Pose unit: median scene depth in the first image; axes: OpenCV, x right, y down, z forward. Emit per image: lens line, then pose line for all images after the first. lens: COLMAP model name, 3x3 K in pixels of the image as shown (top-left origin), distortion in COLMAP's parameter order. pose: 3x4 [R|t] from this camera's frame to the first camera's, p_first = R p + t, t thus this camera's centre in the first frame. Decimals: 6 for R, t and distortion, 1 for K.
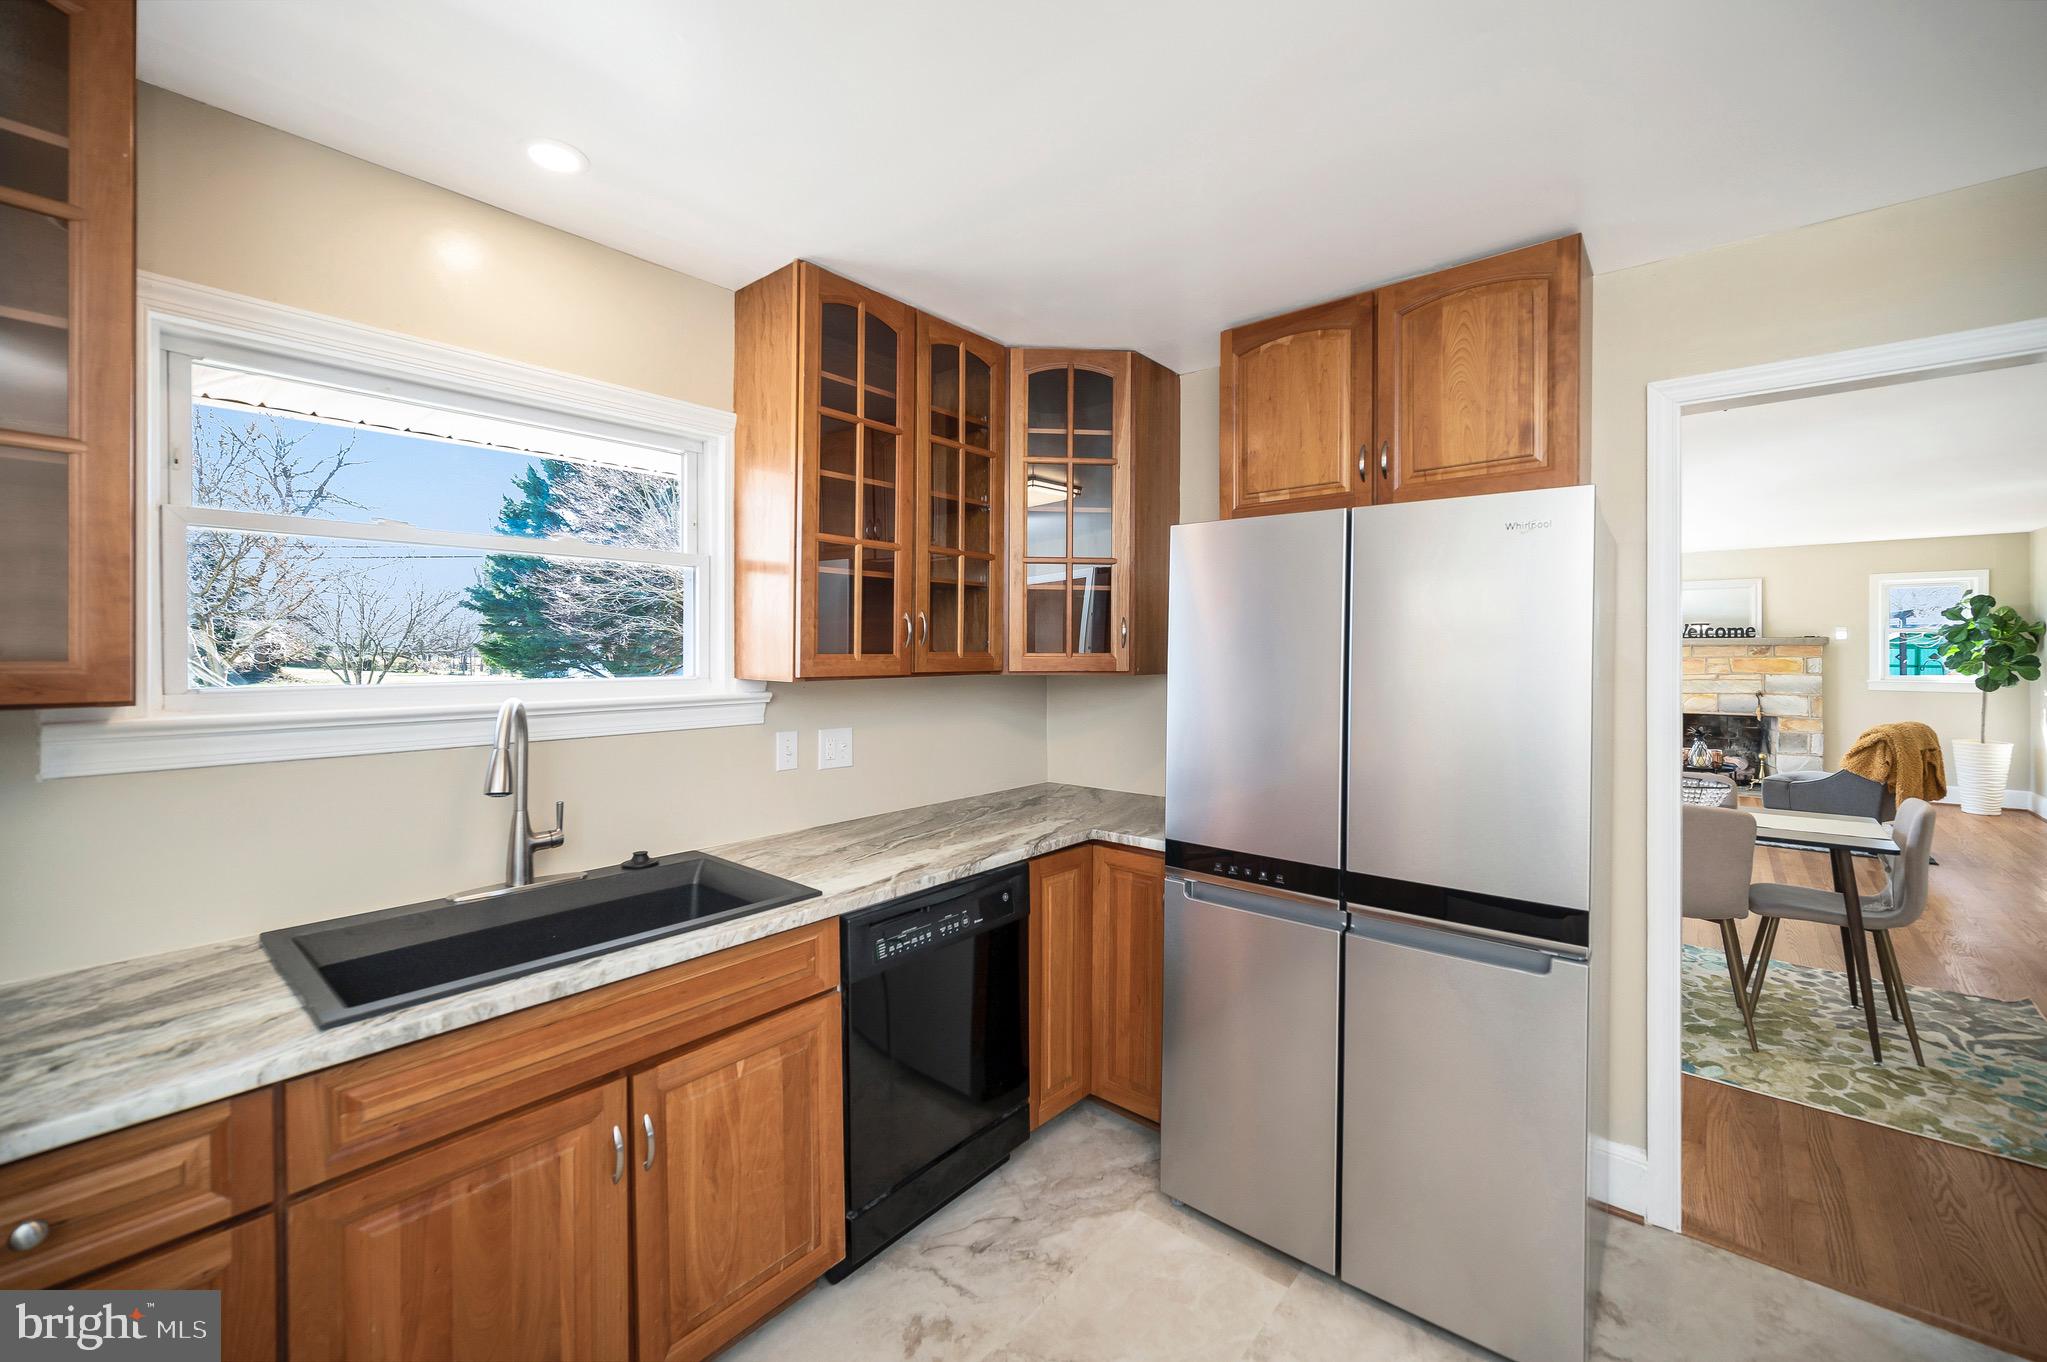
lens RADIAL K [[822.5, 0, 1038.2], [0, 822.5, 656.2], [0, 0, 1]] dist [-0.001721, 0.000121]
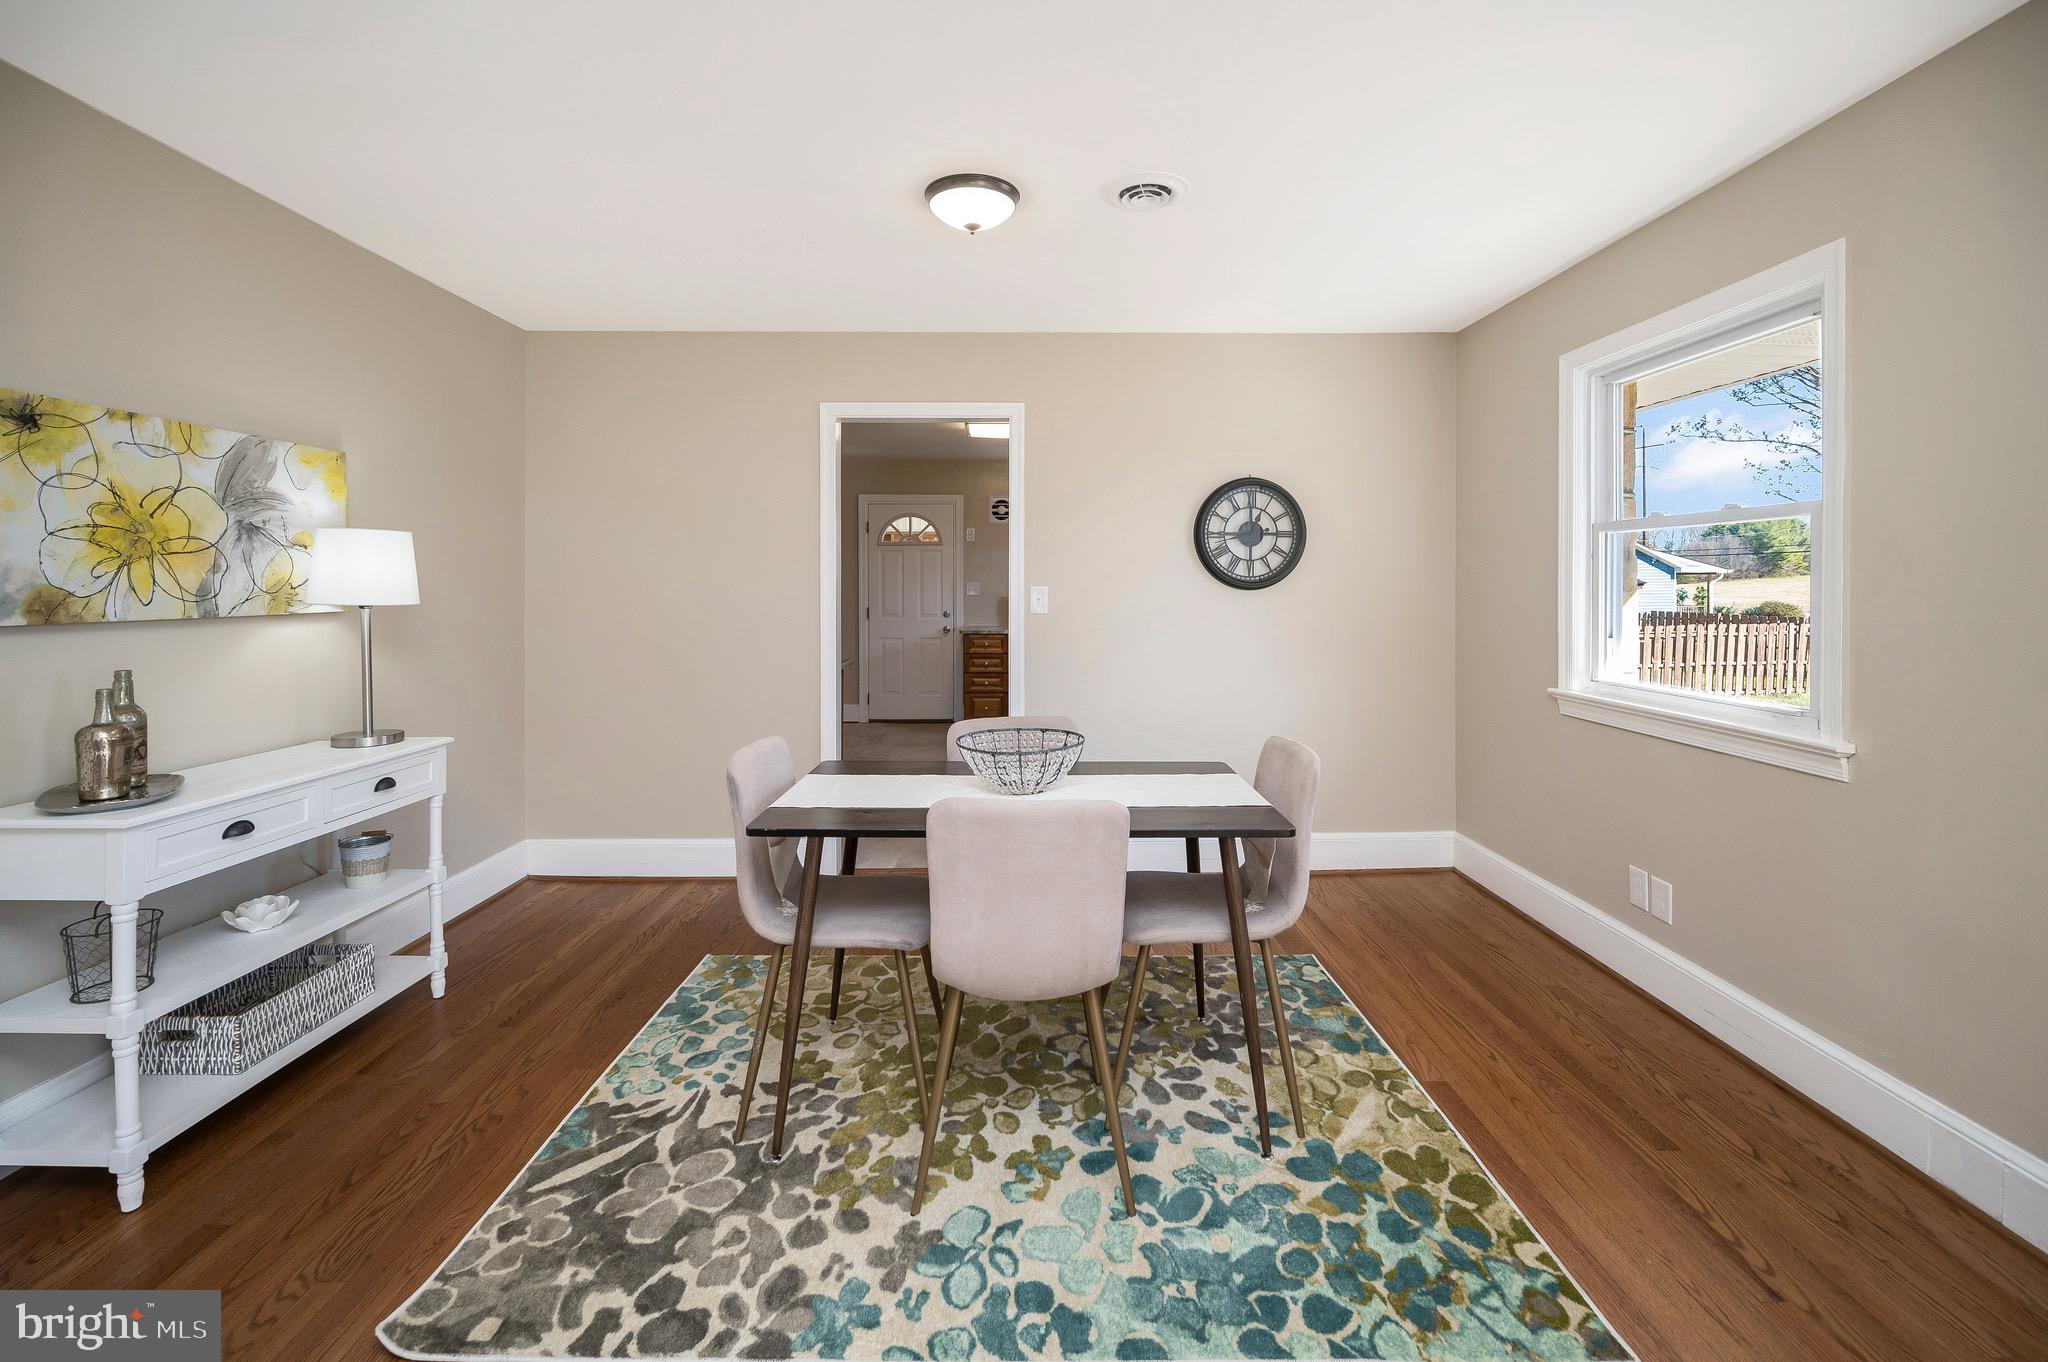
lens RADIAL K [[822.9, 0, 1030.3], [0, 822.9, 594.4], [0, 0, 1]] dist [-0.001721, 0.000121]
pose [[-0.766479, 0.011089, -0.642173, 1.611953], [-0.001855, 0.999809, 0.019479, 0.036386], [0.642266, 0.016122, -0.766312, 2.036535]]
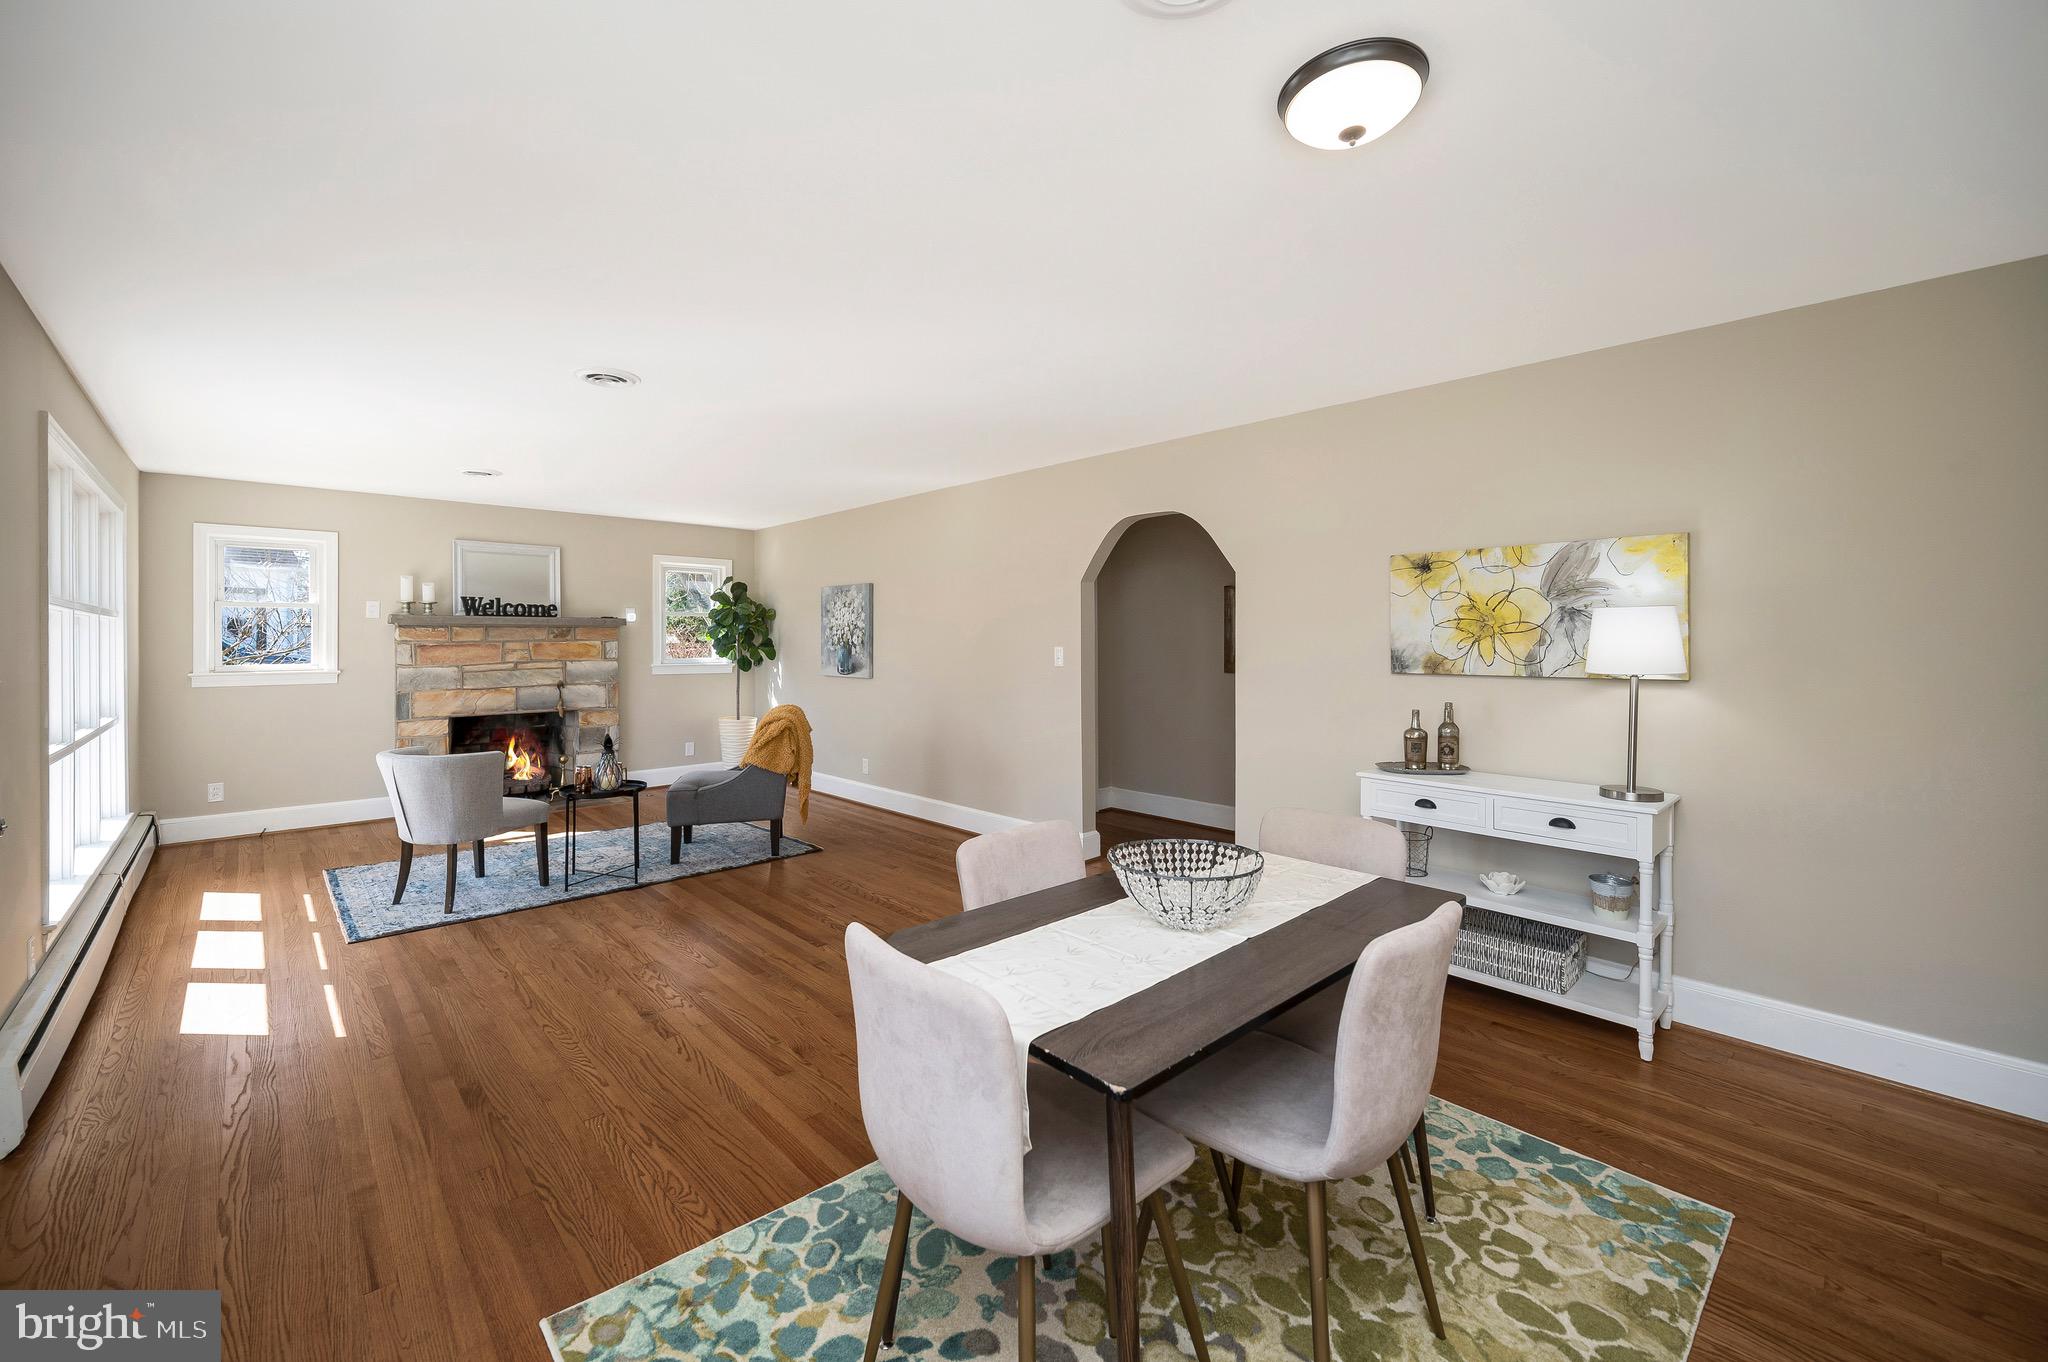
lens RADIAL K [[822.9, 0, 1017.7], [0, 822.9, 647.7], [0, 0, 1]] dist [-0.001721, 0.000121]
pose [[0.126627, -0.005691, 0.991934, 0.355453], [0.006821, 0.999965, 0.004866, 0.023626], [-0.991927, 0.006150, 0.126661, 1.424050]]
